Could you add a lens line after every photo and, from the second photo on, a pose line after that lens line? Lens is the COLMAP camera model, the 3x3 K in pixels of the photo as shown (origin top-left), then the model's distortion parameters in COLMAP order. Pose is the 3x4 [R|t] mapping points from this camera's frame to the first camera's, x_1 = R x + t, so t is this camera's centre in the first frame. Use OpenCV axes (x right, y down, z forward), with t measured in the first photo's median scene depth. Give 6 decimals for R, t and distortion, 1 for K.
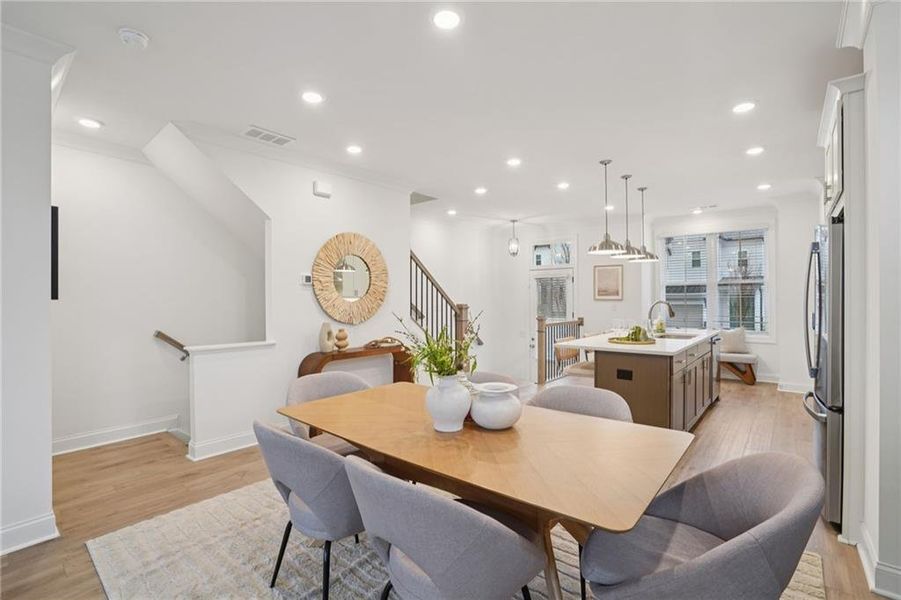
lens RADIAL K [[424.8, 0, 450.5], [0, 424.8, 300.0], [0, 0, 1]] dist [-0.001285, 0.000736]
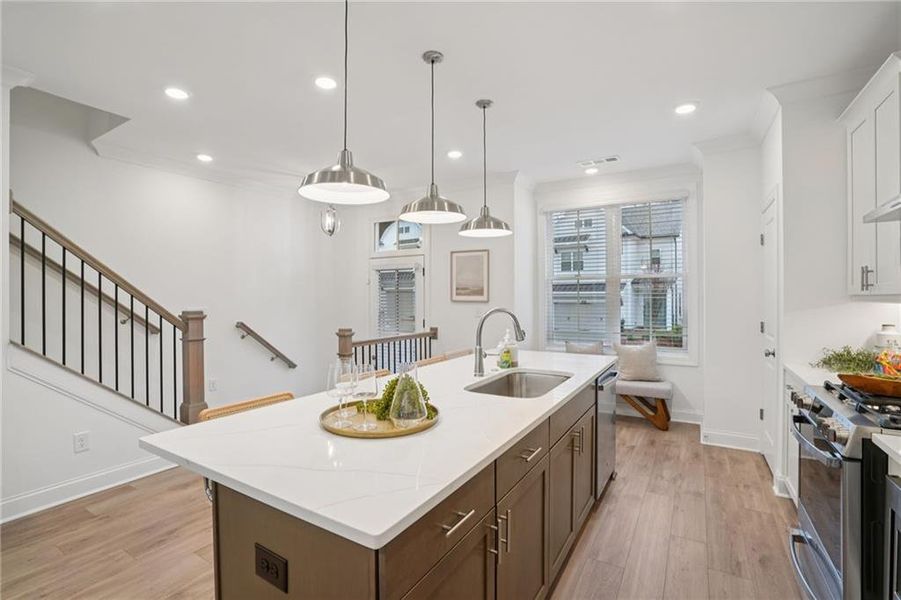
lens RADIAL K [[406.1, 0, 450.5], [0, 406.1, 300.0], [0, 0, 1]] dist [-0.010664, 0.000155]
pose [[0.991075, -0.000595, 0.133306, 0.259773], [-0.000168, 0.999984, 0.005718, -0.006730], [-0.133307, -0.005690, 0.991058, 0.371263]]
